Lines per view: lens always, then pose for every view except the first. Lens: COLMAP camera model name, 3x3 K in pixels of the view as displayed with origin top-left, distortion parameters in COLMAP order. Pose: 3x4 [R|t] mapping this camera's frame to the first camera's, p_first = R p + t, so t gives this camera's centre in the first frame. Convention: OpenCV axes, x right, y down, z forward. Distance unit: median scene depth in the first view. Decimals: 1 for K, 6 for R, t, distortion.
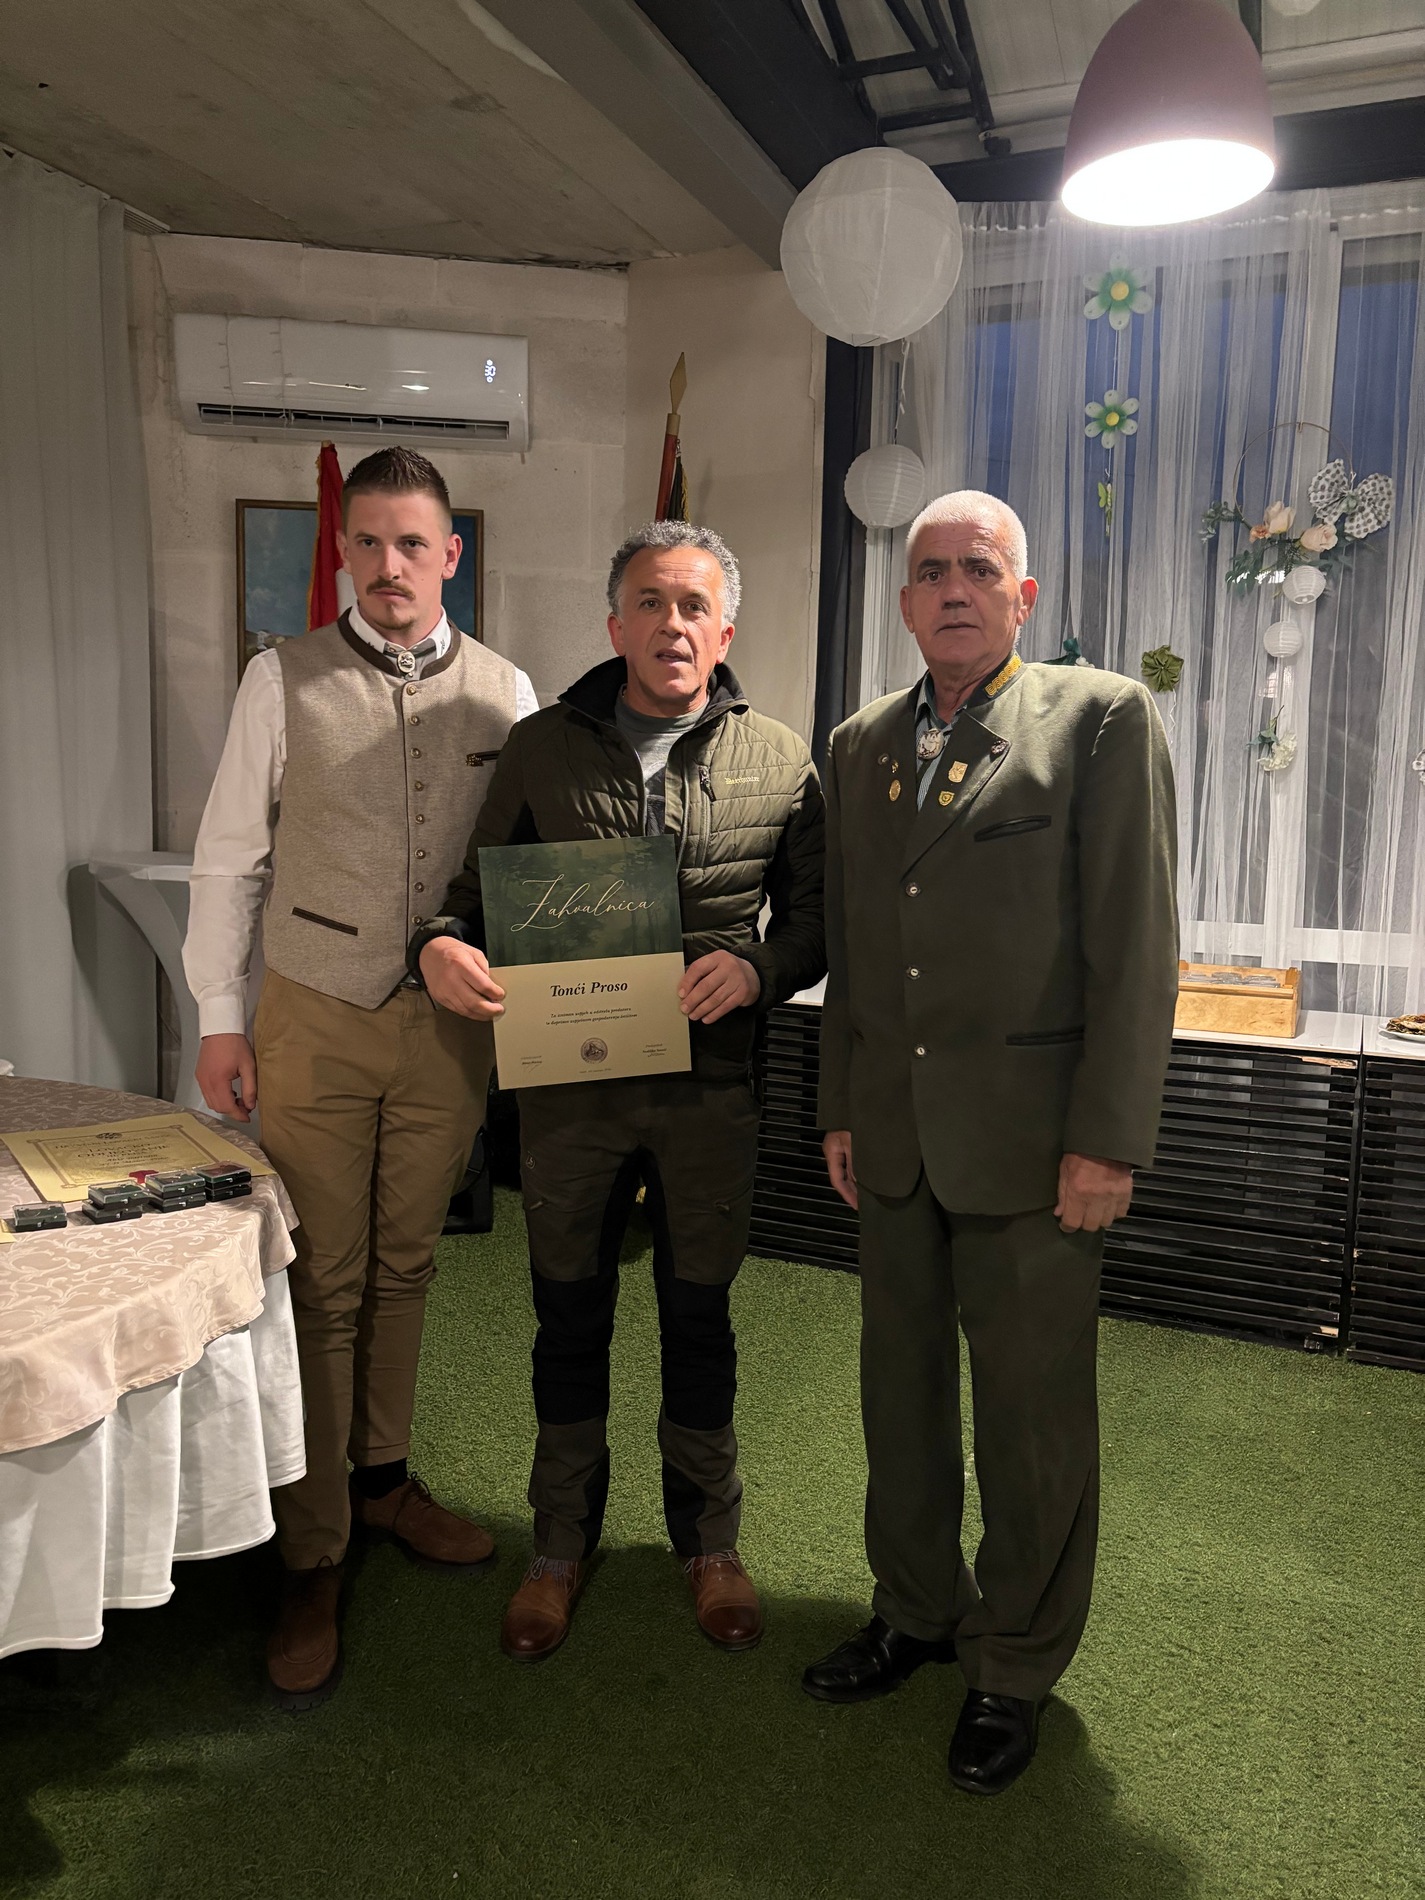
lens RADIAL K [[1437.1, 0, 716.9], [0, 1437.1, 953.1], [0, 0, 1]] dist [0.050629, -0.052939]
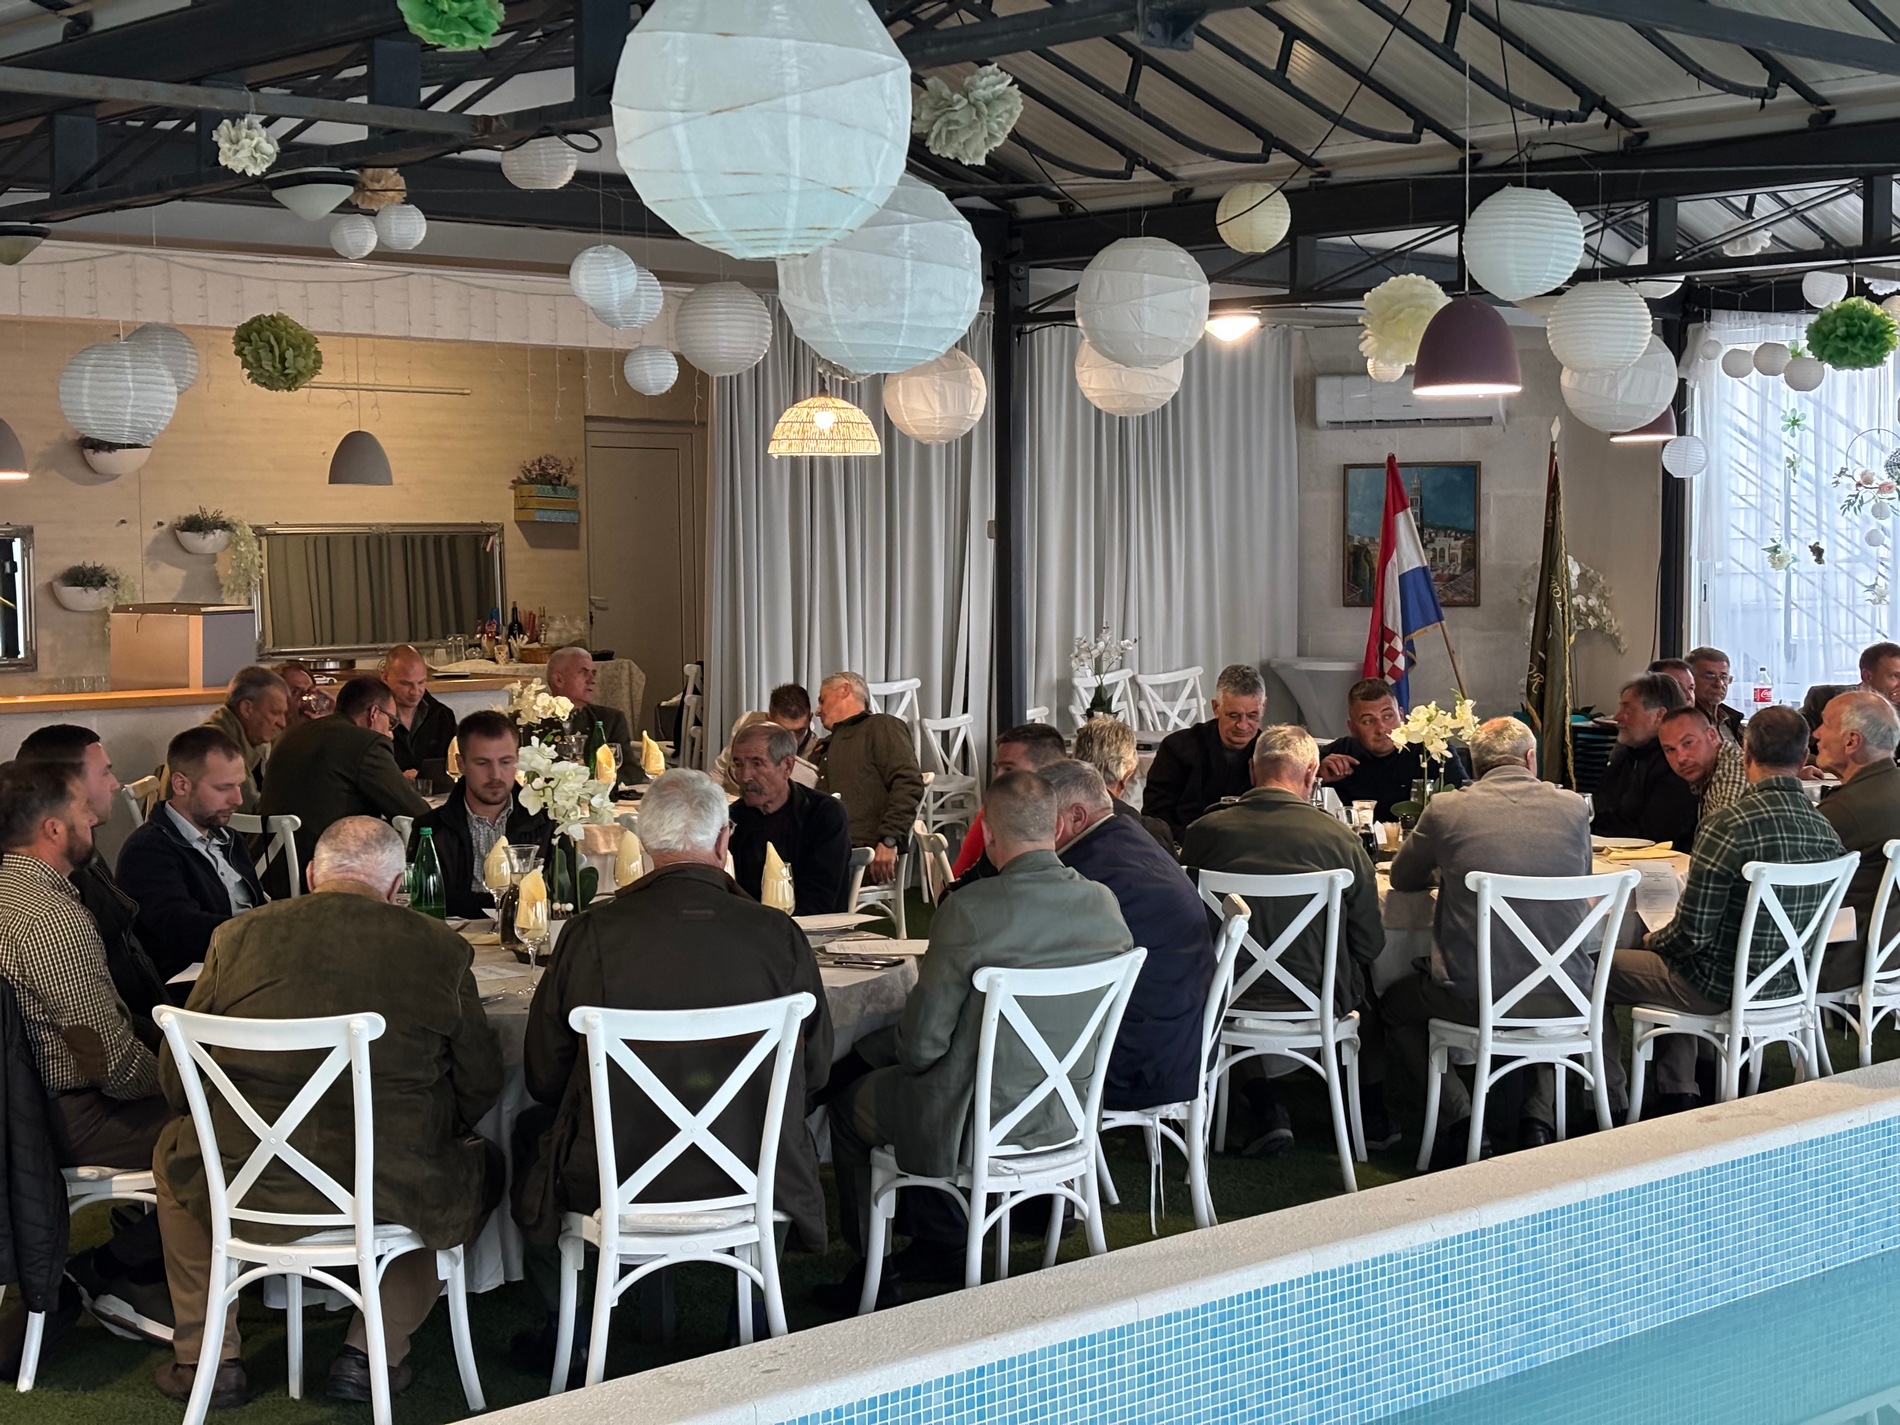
lens RADIAL K [[2845.3, 0, 904.9], [0, 2845.3, 646.3], [0, 0, 1]] dist [0.058610, 0.000000]
pose [[0.902307, -0.013154, -0.430893, 0.844424], [-0.023486, 0.996550, -0.079601, 0.252925], [0.430454, 0.081944, 0.898885, -2.897516]]
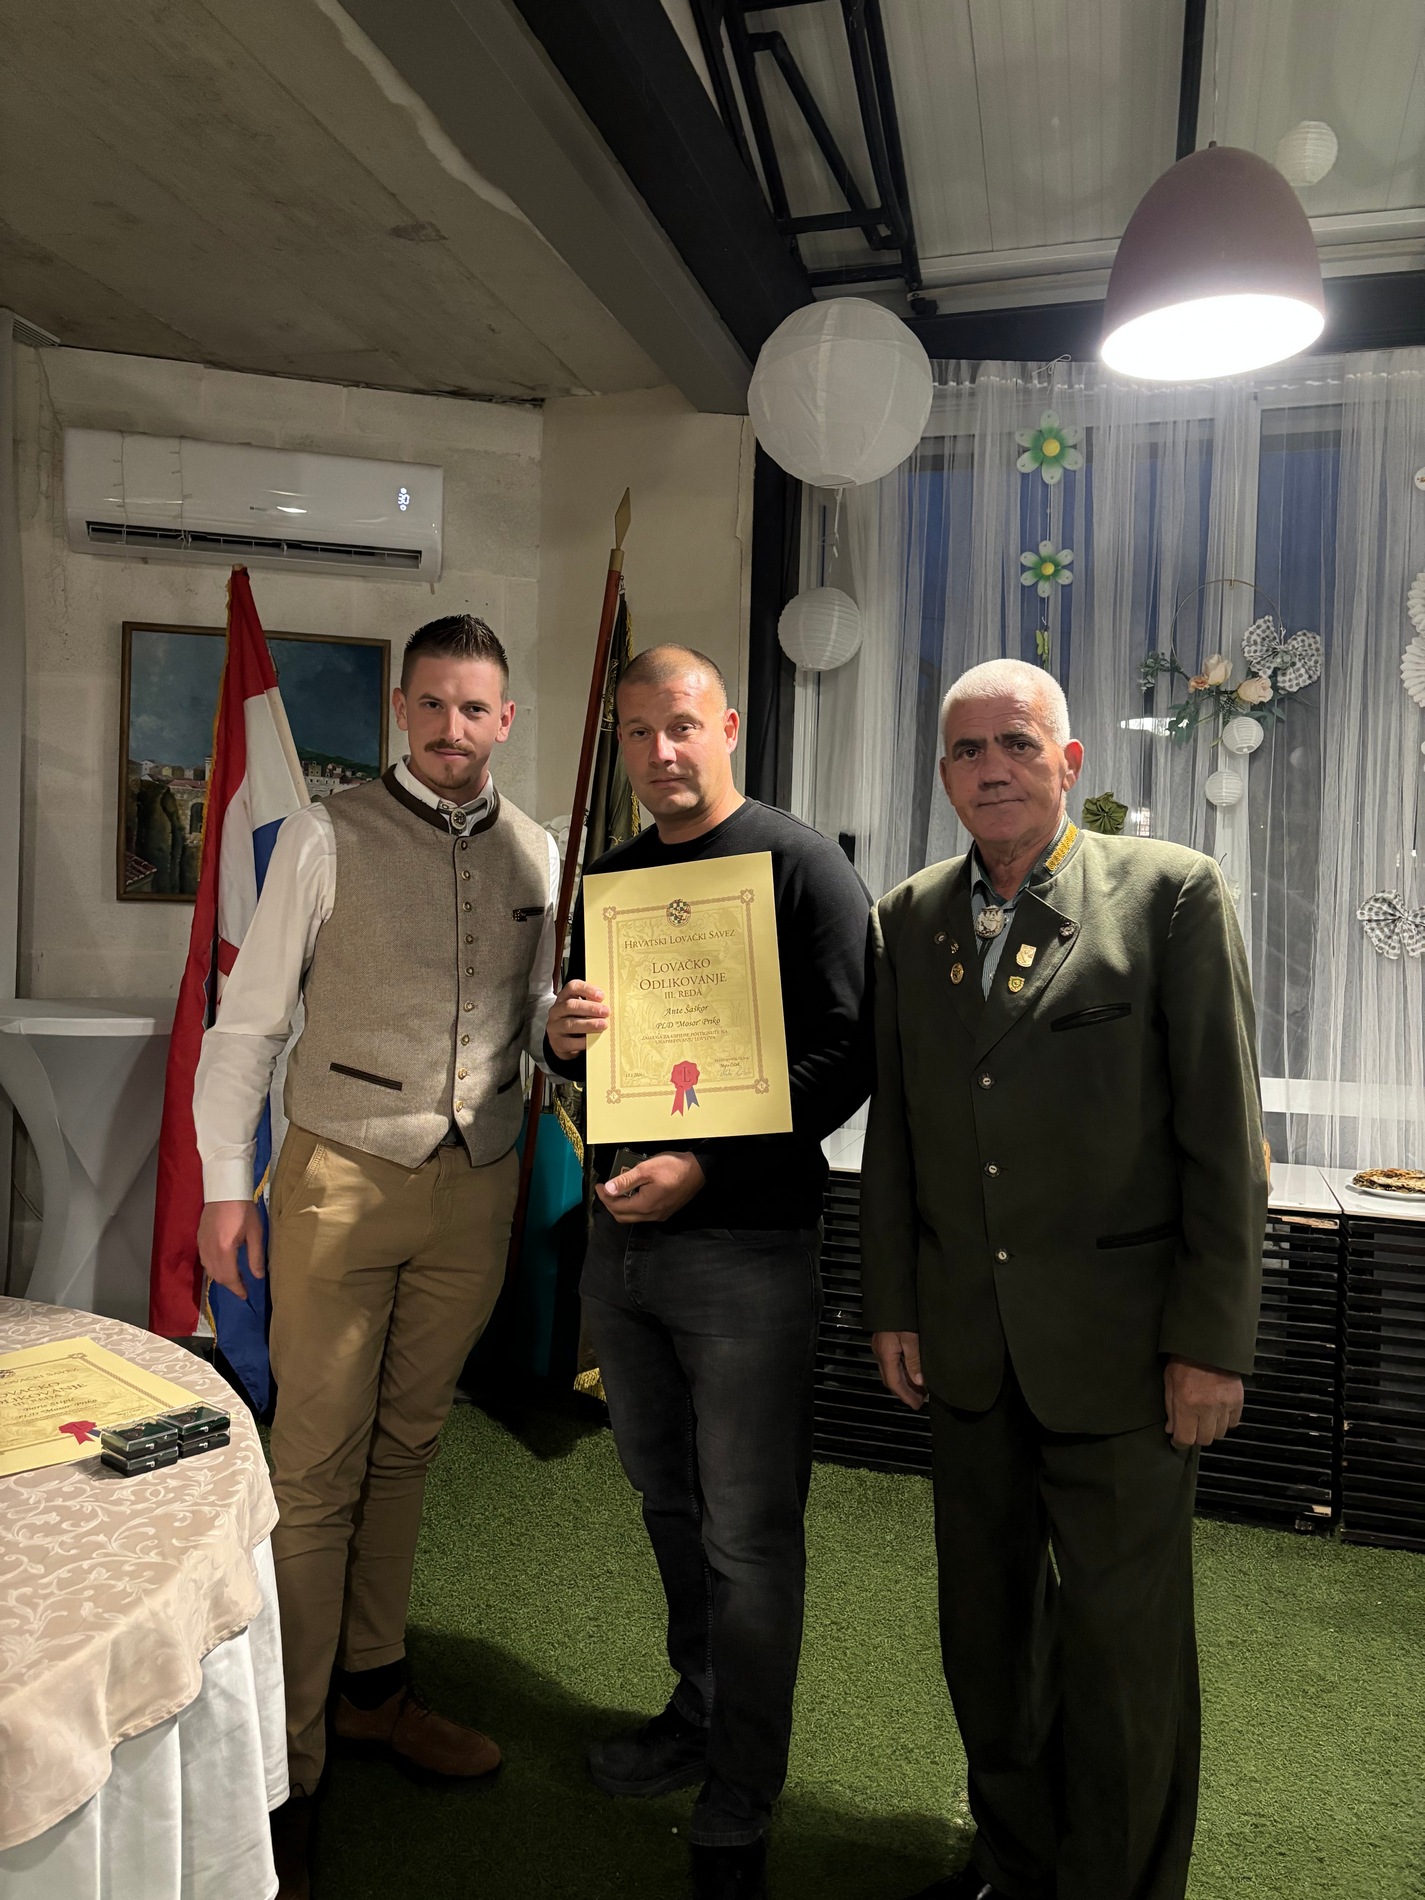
lens RADIAL K [[1437.1, 0, 706.1], [0, 1437.1, 935.5], [0, 0, 1]] dist [0.050629, -0.052939]
pose [[0.993339, 0.002742, 0.115193, -0.077250], [0.008485, 0.995262, -0.096856, -0.021484], [-0.114913, 0.097188, 0.988610, 0.062558]]
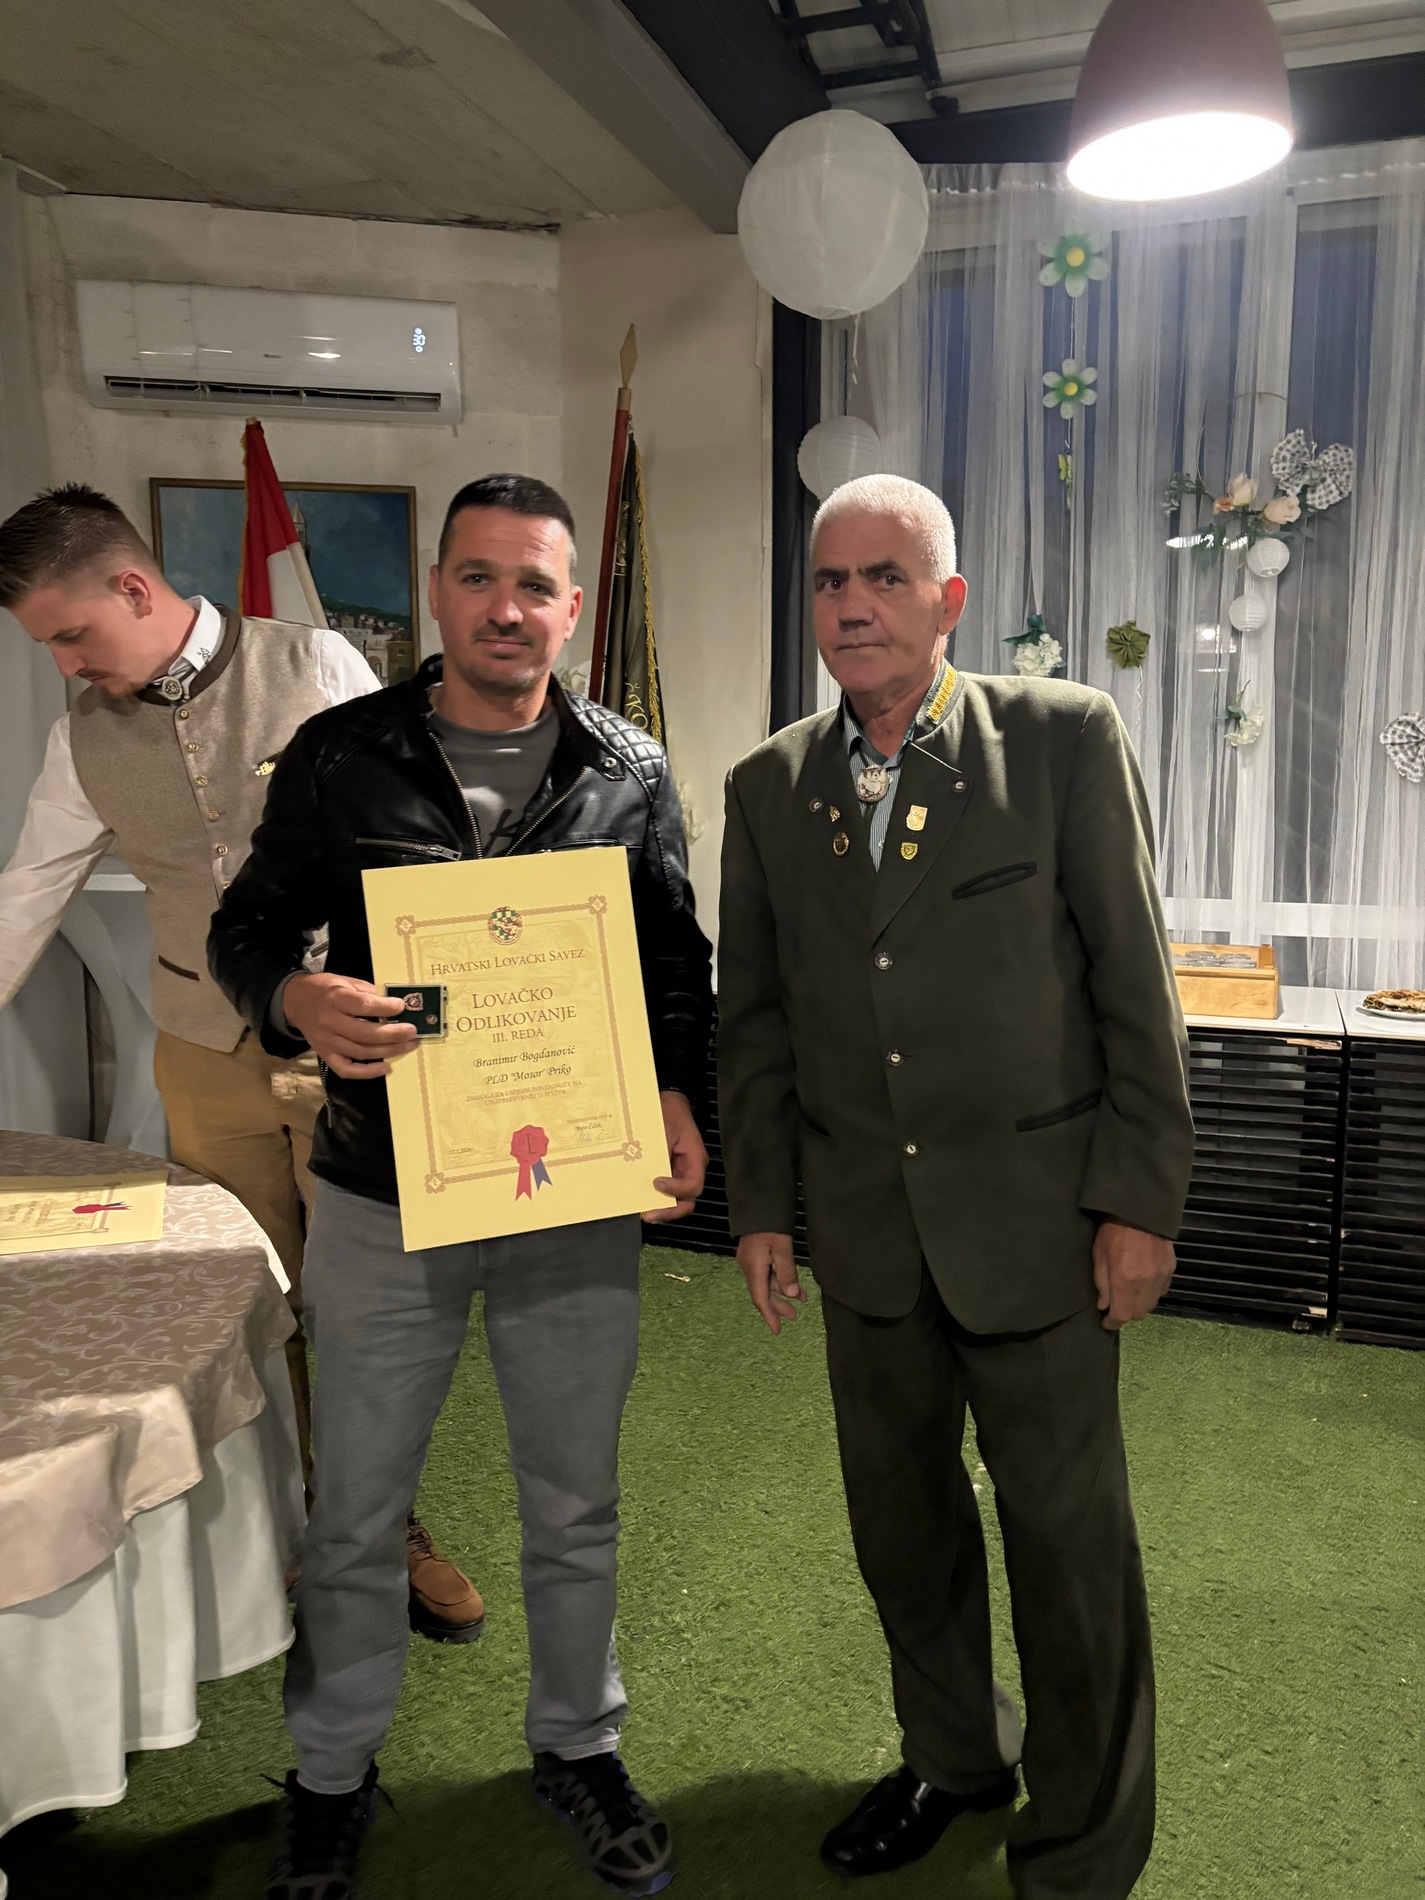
lens RADIAL K [[1437.1, 0, 728.2], [0, 1437.1, 941.2], [0, 0, 1]] dist [0.050629, -0.052939]
pose [[0.997143, -0.033597, 0.067649, -0.036641], [0.032075, 0.999210, 0.023459, -0.026902], [-0.068383, -0.021222, 0.997433, 0.033317]]
